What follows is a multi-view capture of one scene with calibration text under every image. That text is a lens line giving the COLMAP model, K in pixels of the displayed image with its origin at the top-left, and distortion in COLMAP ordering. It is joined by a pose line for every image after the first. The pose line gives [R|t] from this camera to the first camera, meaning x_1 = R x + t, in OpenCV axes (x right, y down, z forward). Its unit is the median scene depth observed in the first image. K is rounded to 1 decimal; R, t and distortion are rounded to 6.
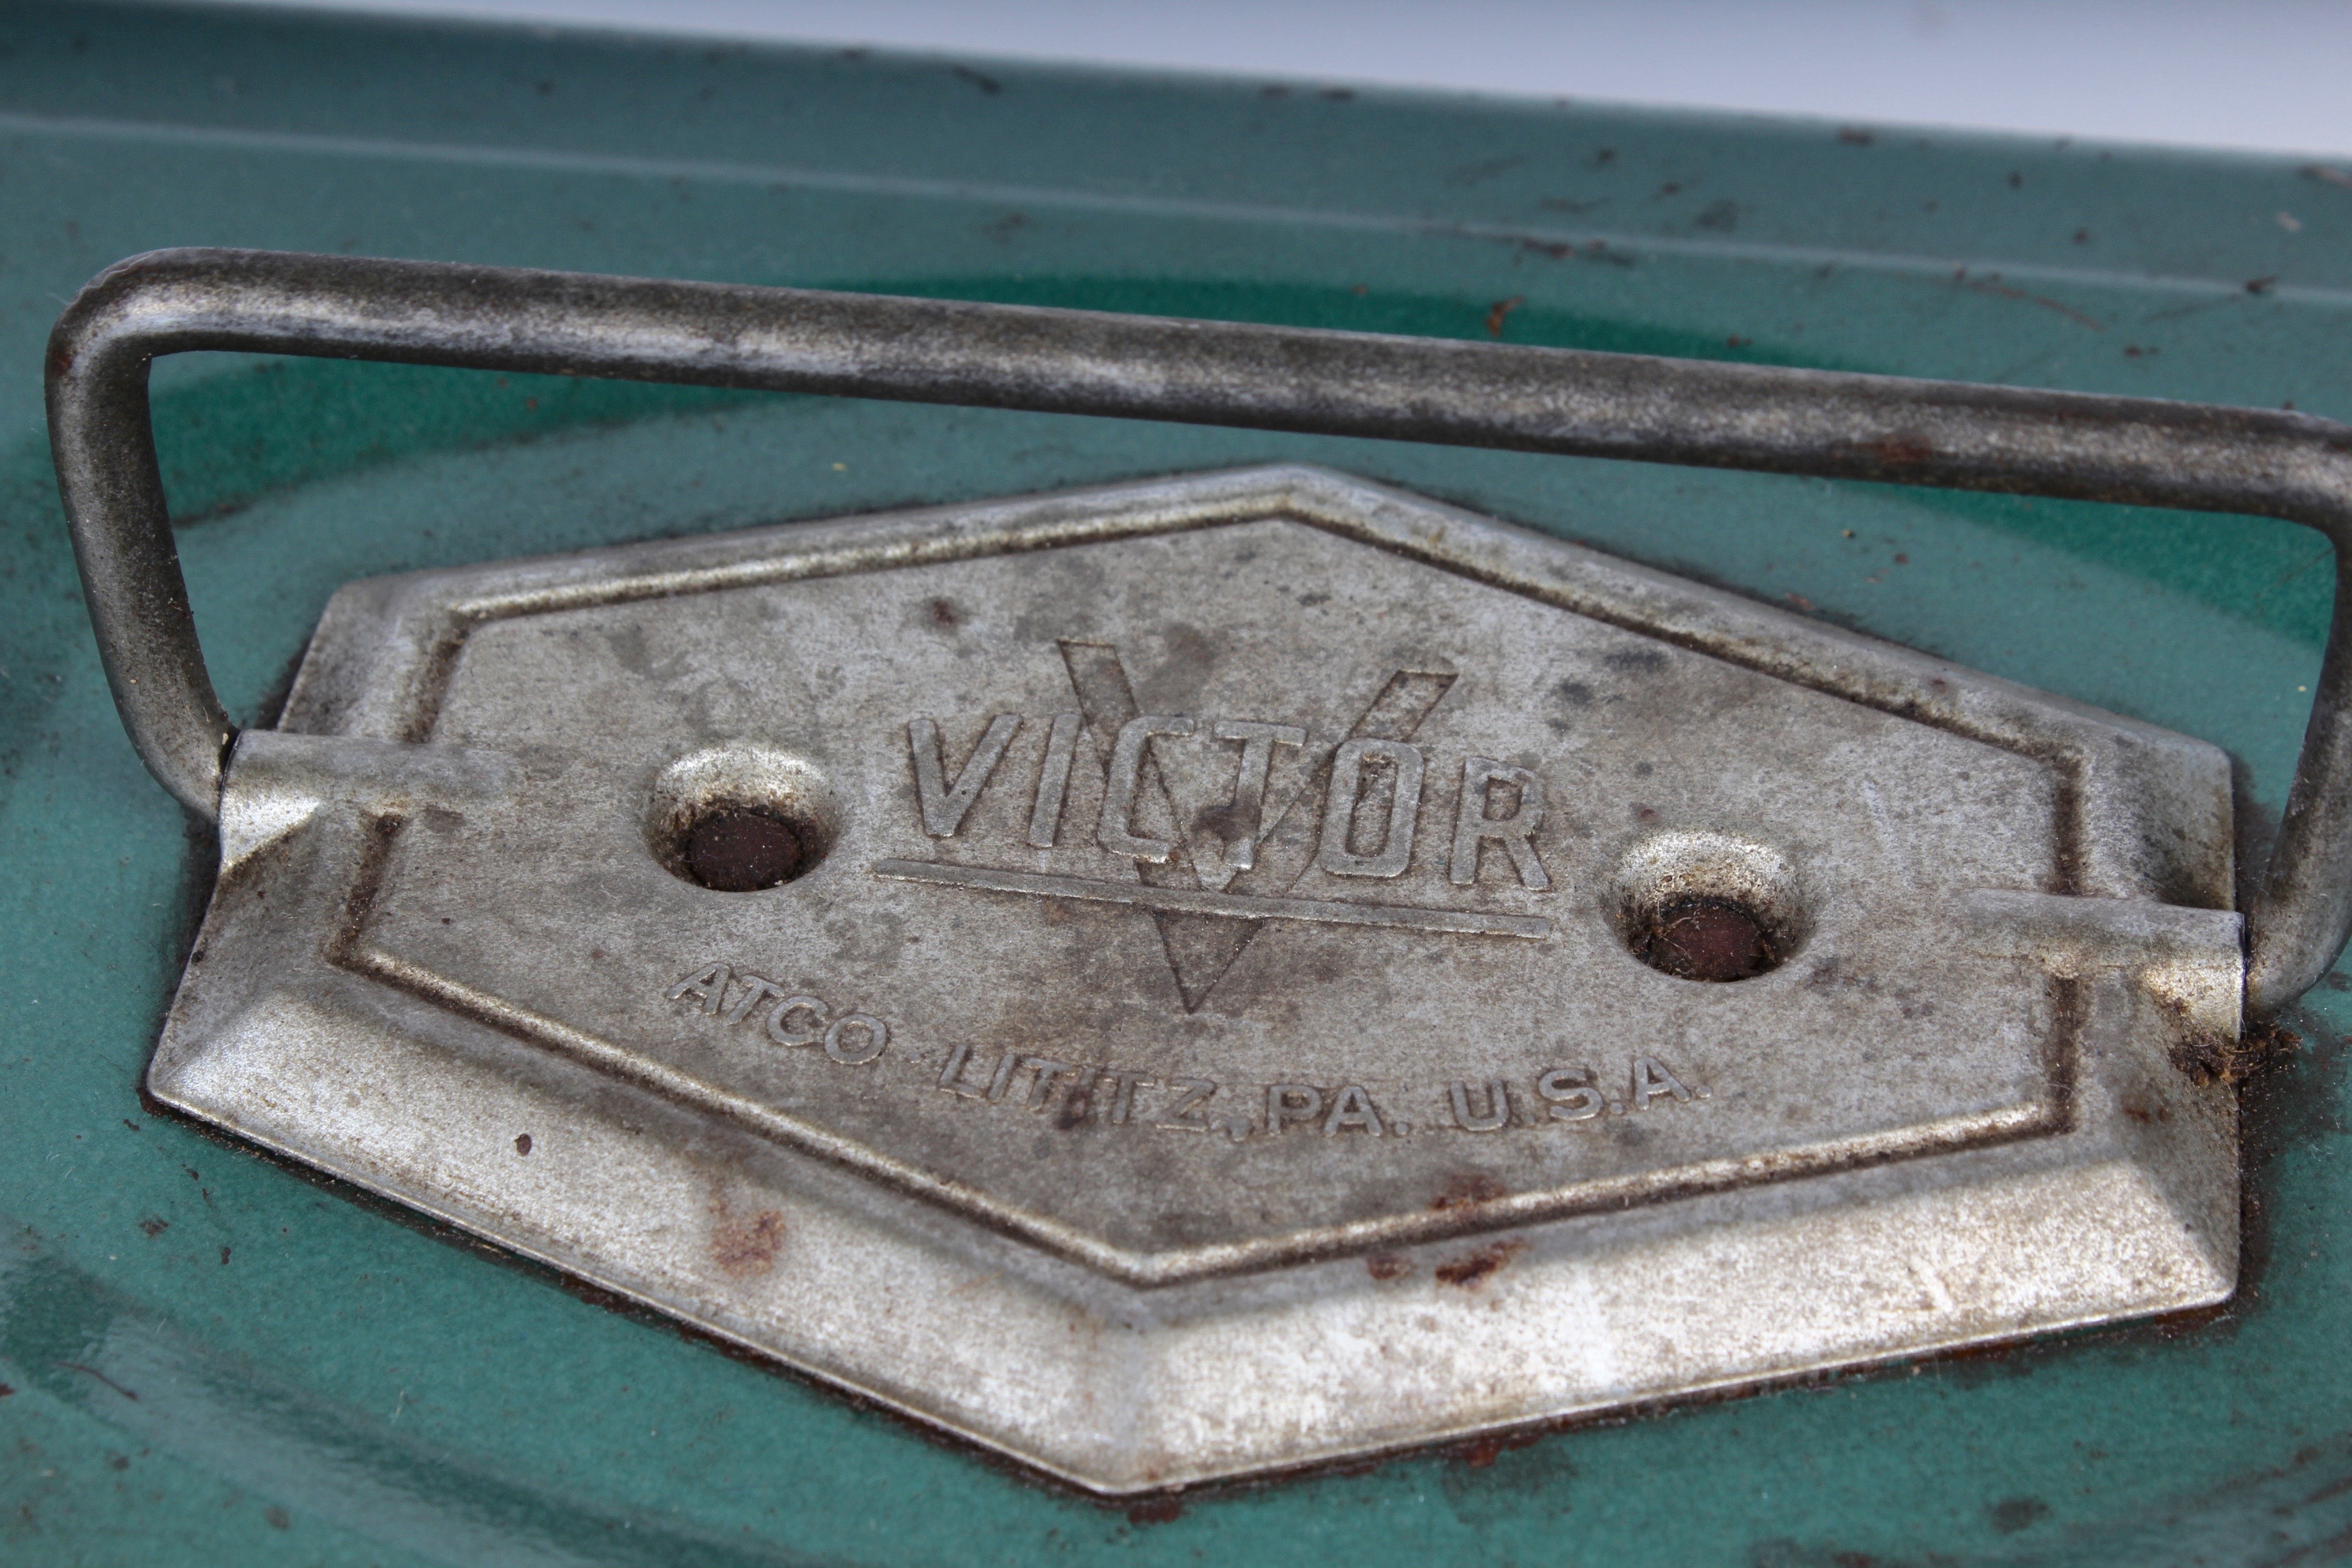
lens RADIAL K [[5481.1, 0, 1186.0], [0, 5481.1, 787.9], [0, 0, 1]] dist [0.079223, 0.000000]
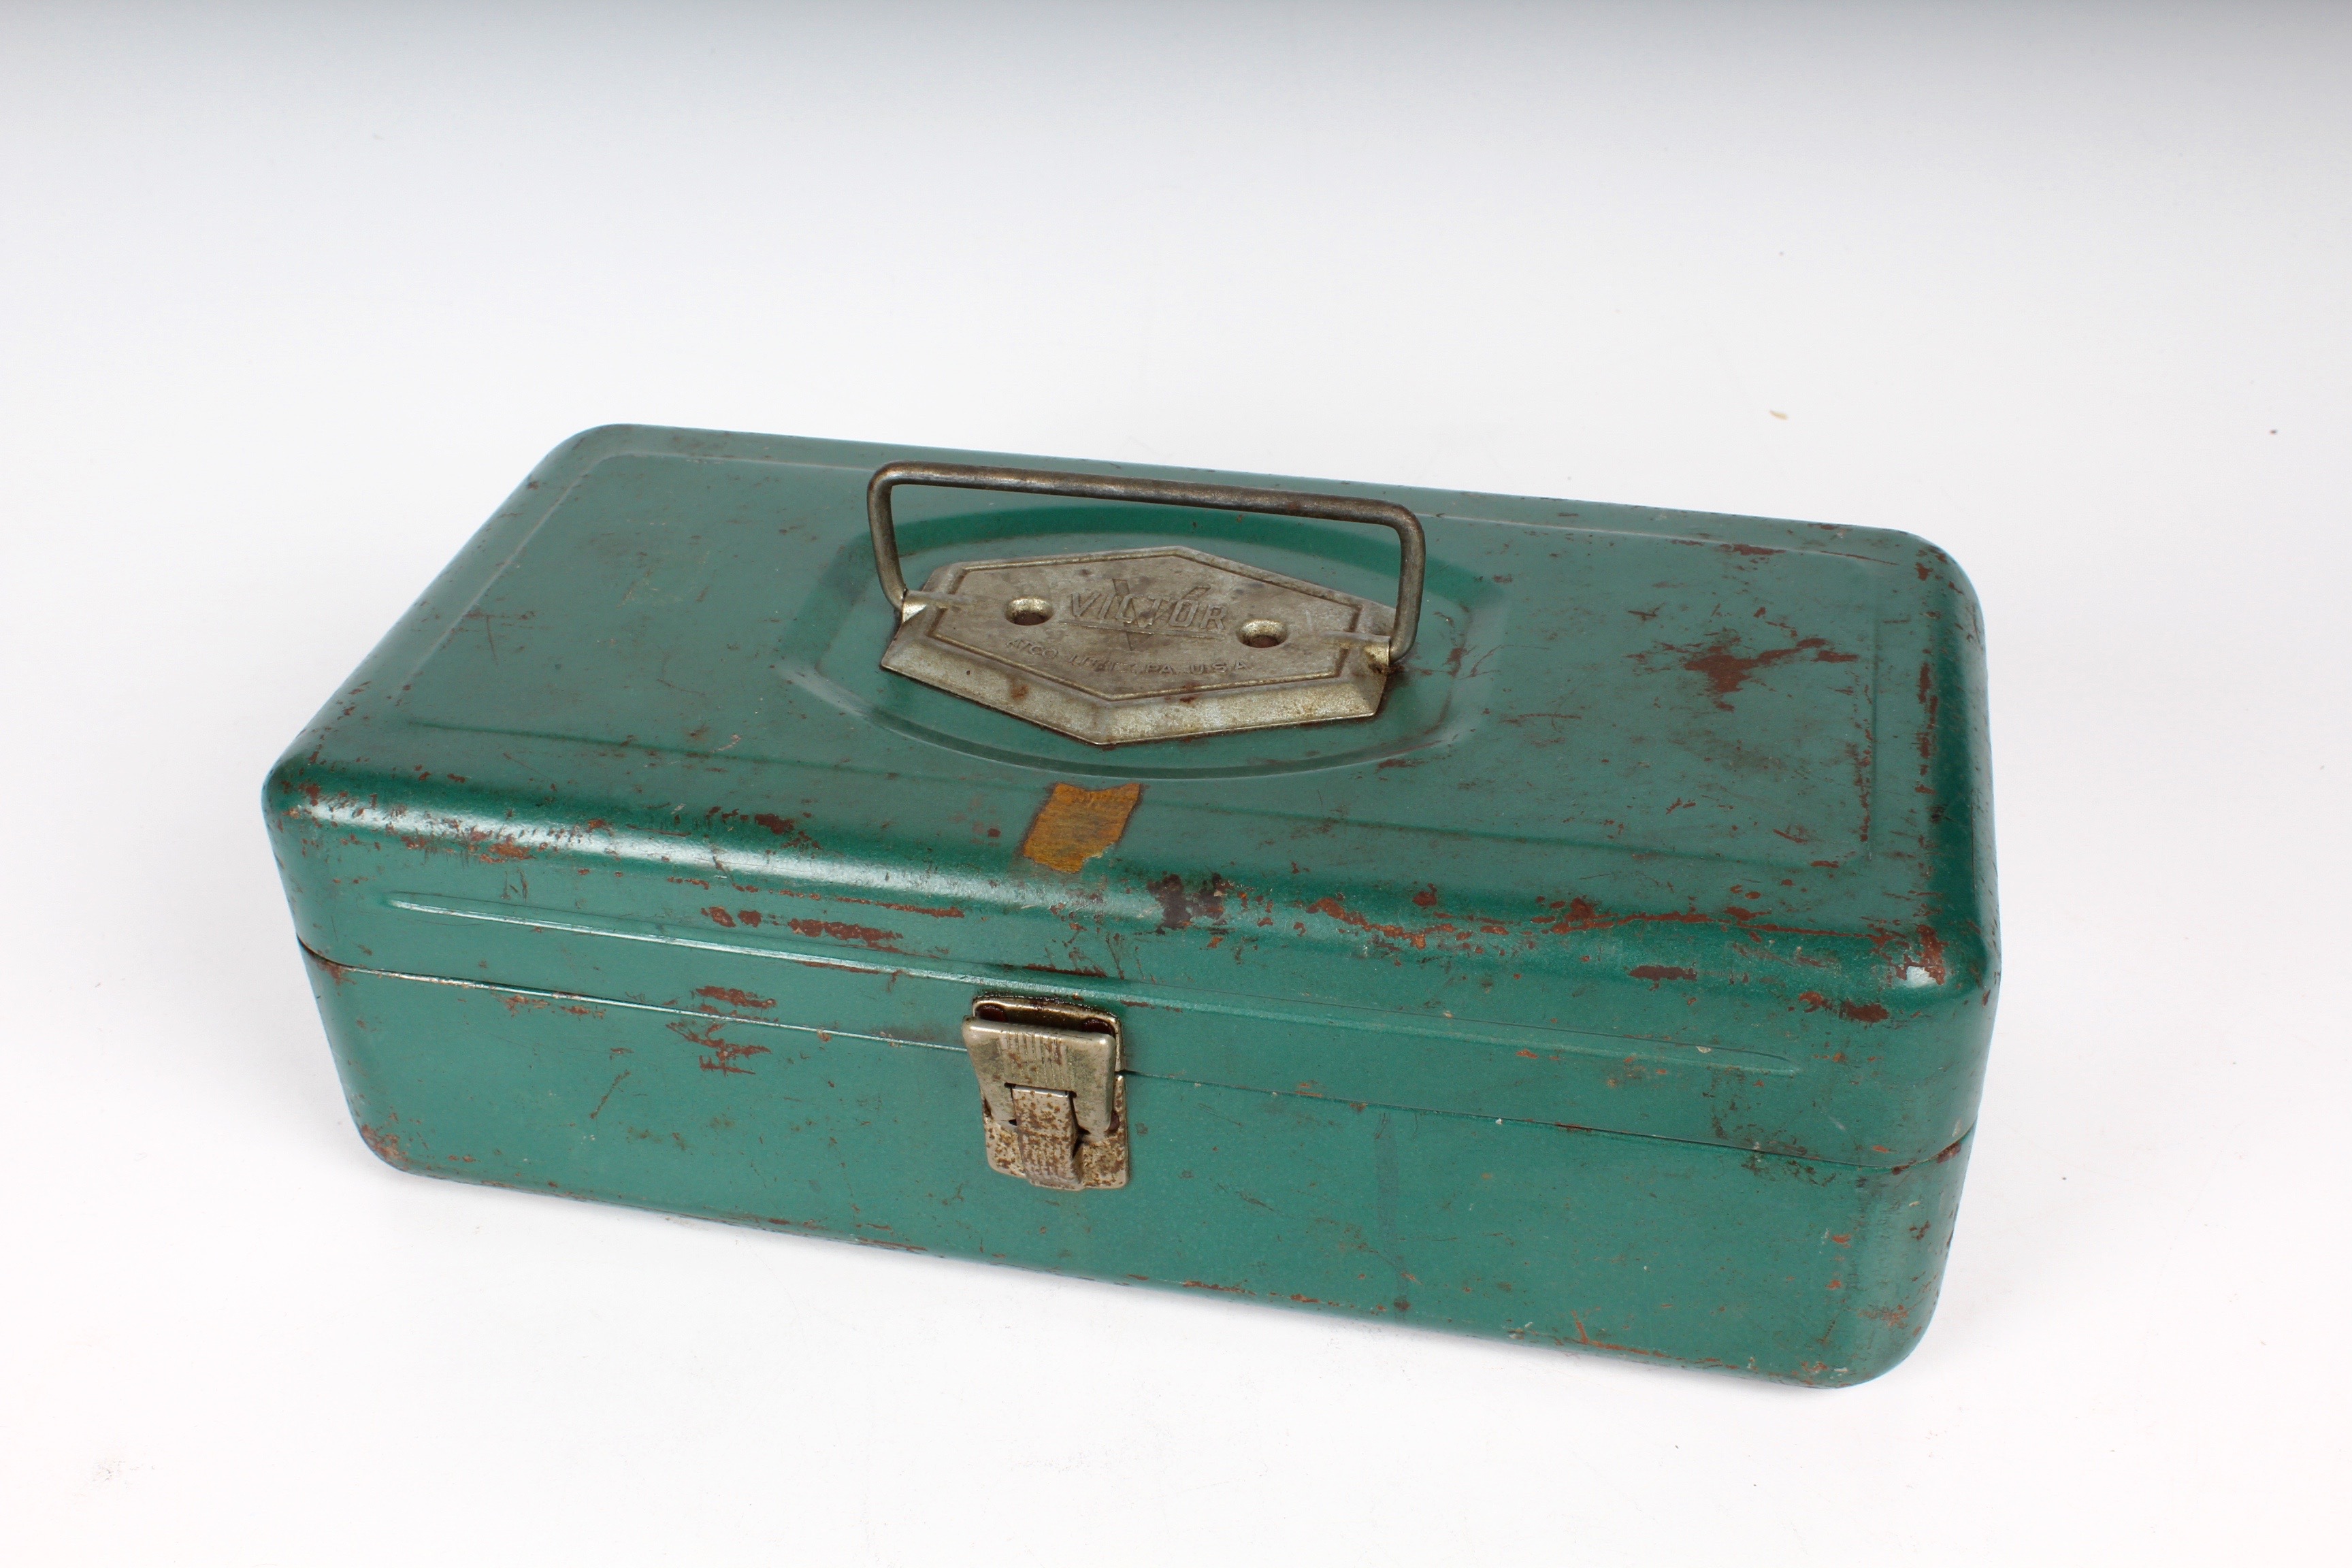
lens RADIAL K [[2670.9, 0, 1147.6], [0, 2670.9, 812.9], [0, 0, 1]] dist [-0.168243, 0.000000]
pose [[0.994012, 0.033349, -0.104060, 0.222406], [-0.045030, 0.992687, -0.112004, 0.380456], [0.099564, 0.116019, 0.988244, -0.946628]]
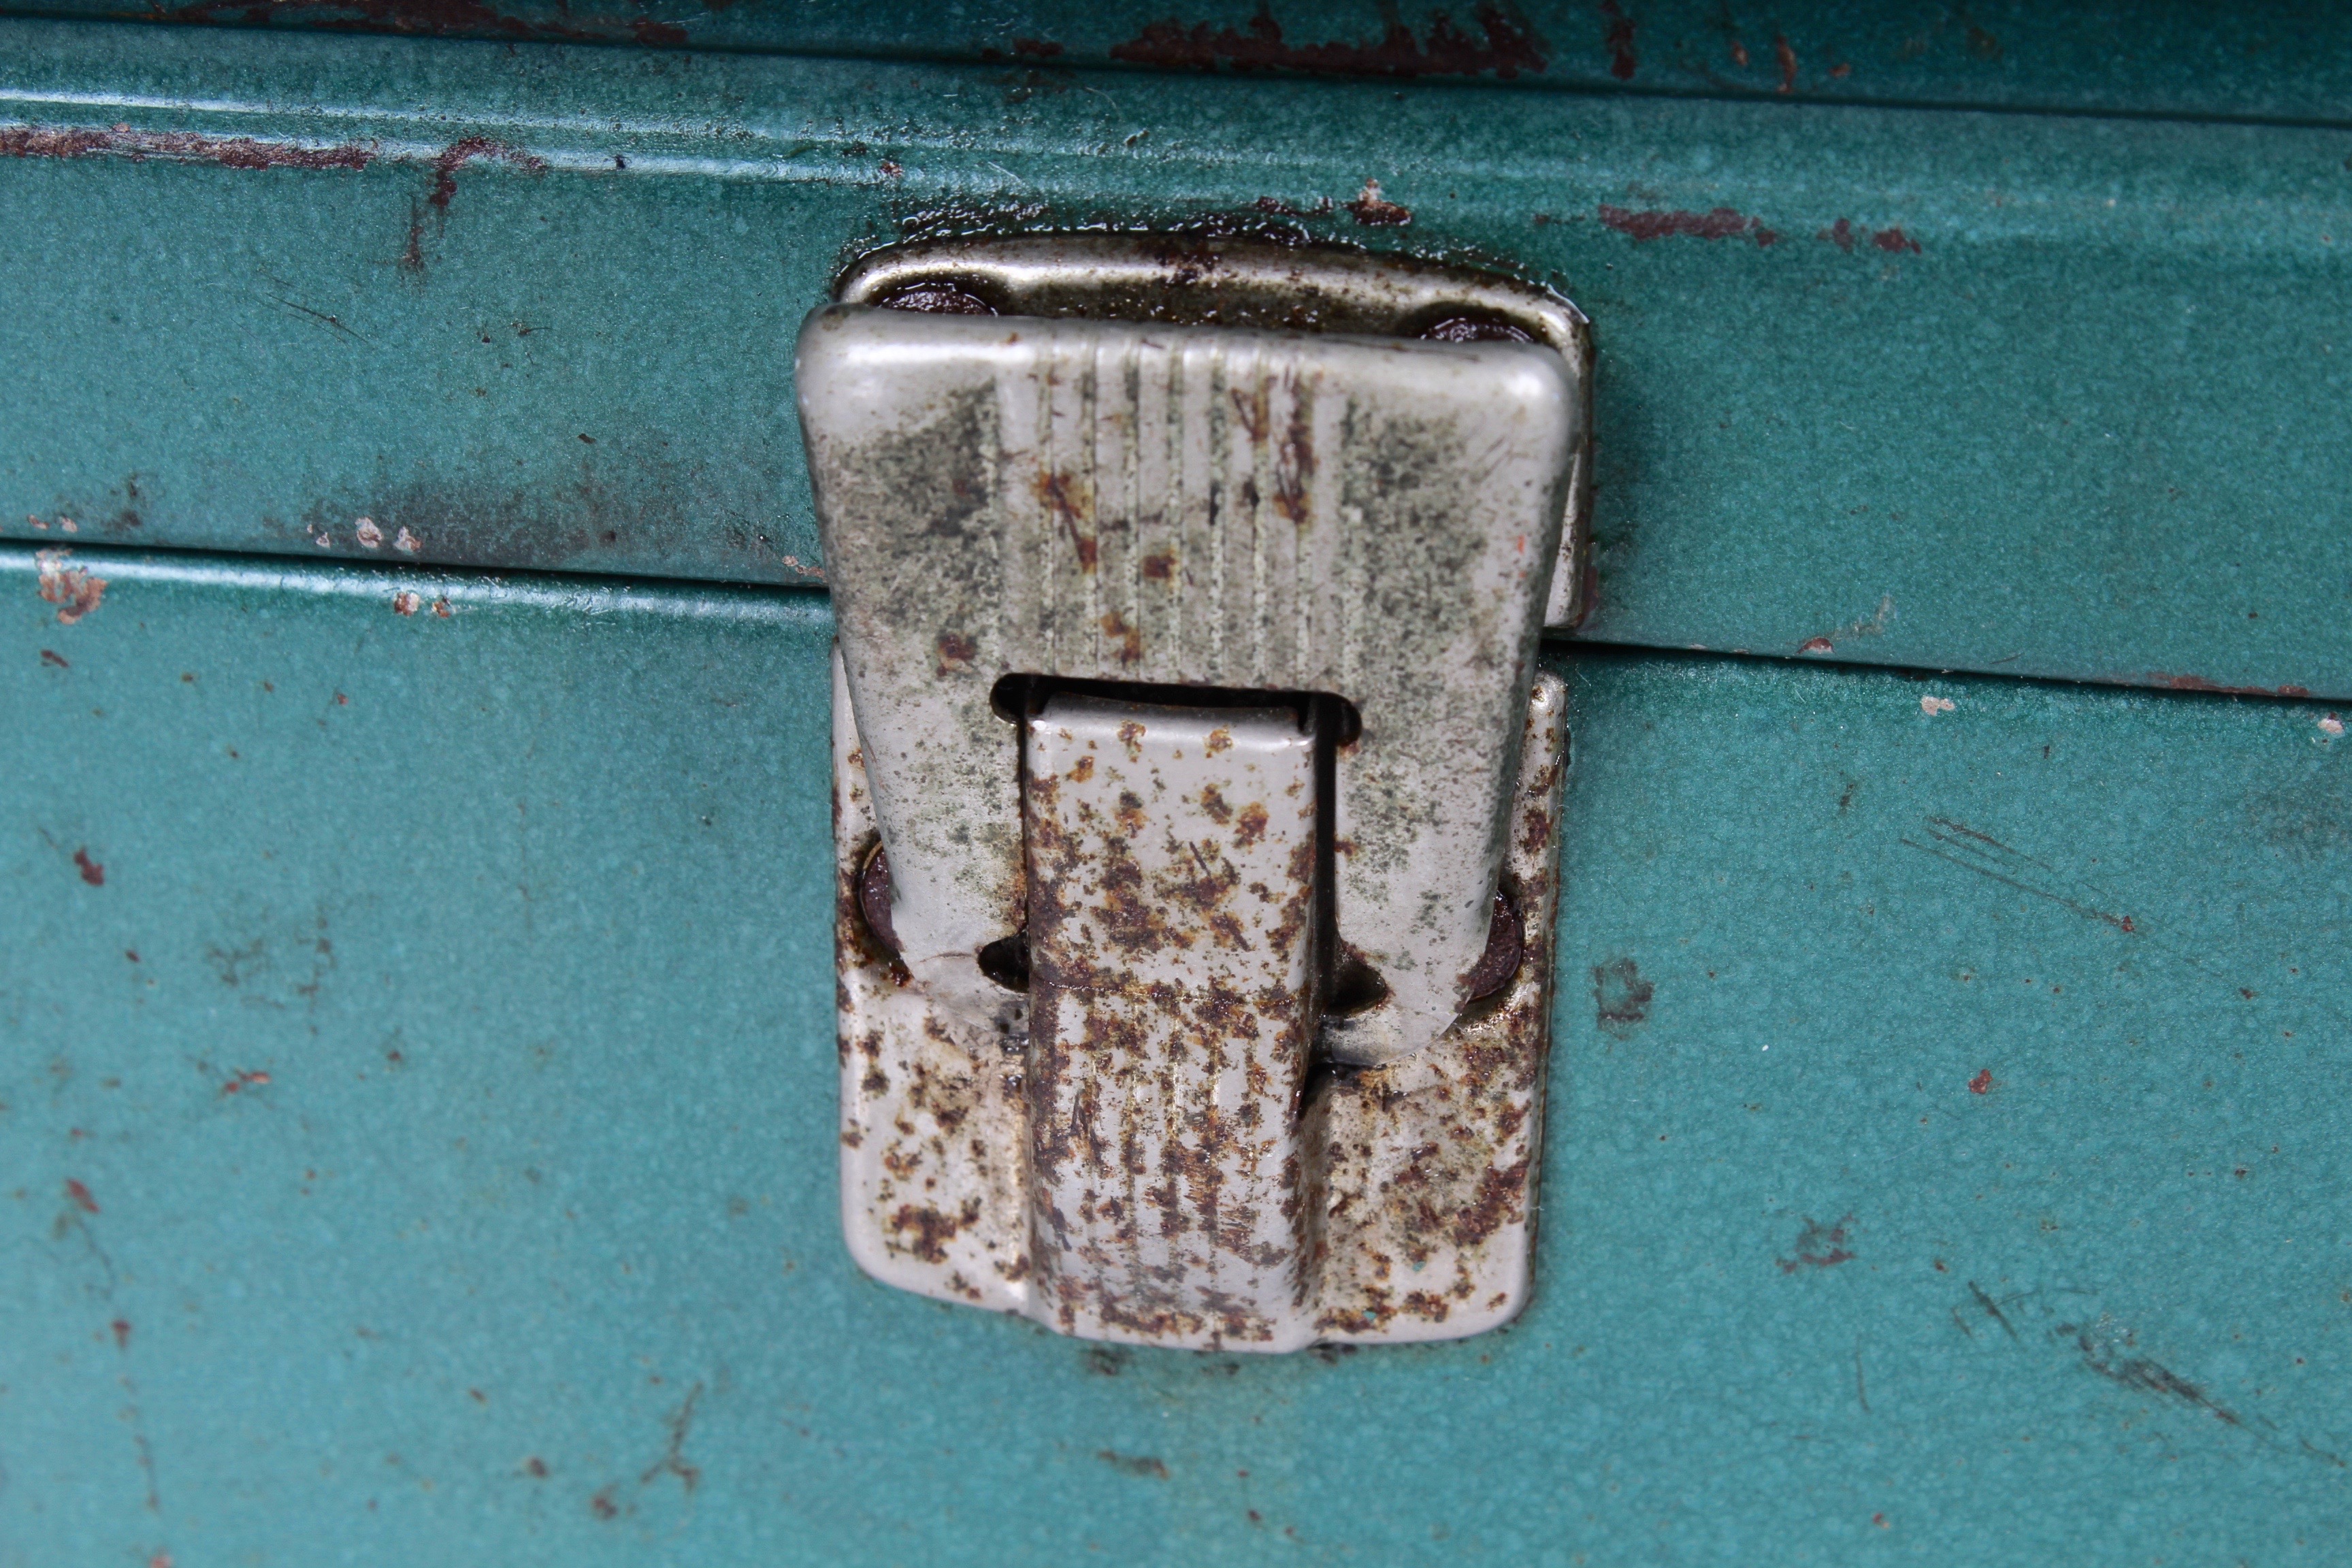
lens RADIAL K [[5481.1, 0, 1179.5], [0, 5481.1, 790.5], [0, 0, 1]] dist [0.079223, 0.000000]
pose [[0.999646, 0.026545, -0.001594, -0.034927], [-0.025639, 0.946151, -0.322708, 0.624780], [-0.007058, 0.322634, 0.946497, 0.171362]]
